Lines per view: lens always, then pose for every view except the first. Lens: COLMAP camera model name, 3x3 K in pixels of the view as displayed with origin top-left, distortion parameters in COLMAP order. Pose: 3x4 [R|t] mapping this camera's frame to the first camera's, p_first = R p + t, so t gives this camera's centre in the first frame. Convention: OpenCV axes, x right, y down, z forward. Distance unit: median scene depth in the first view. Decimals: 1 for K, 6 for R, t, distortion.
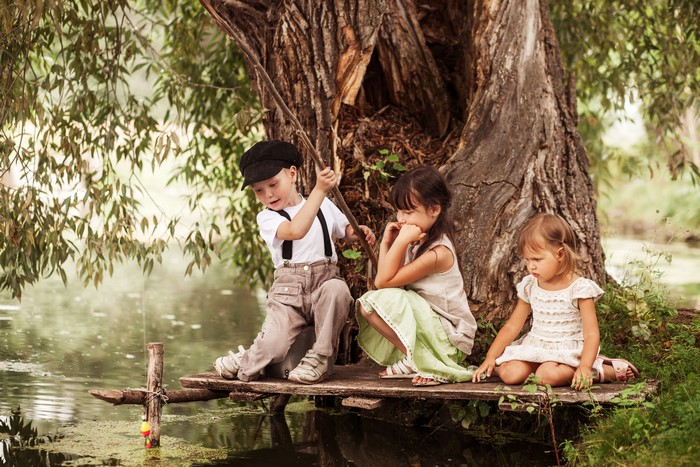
lens RADIAL K [[1747.6, 0, 350.0], [0, 1747.6, 233.5], [0, 0, 1]] dist [-0.067511, -1.125781]
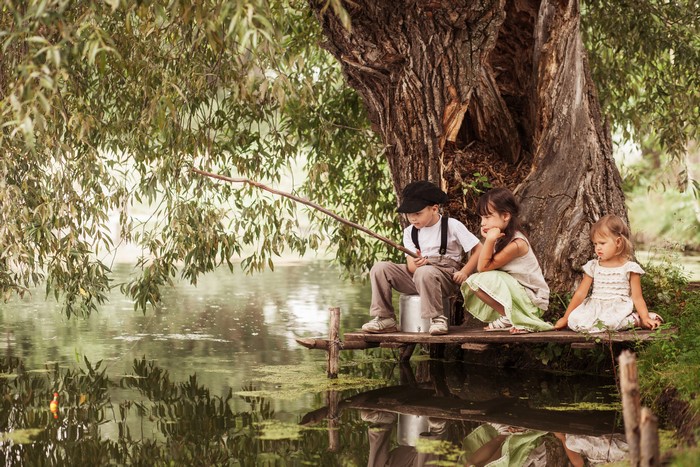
lens RADIAL K [[1747.6, 0, 350.0], [0, 1747.6, 233.5], [0, 0, 1]] dist [-0.067511, -1.125781]
pose [[0.999897, -0.012368, 0.007214, -0.092584], [0.012462, 0.999836, -0.013145, 0.017565], [-0.007050, 0.013234, 0.999888, -0.397978]]
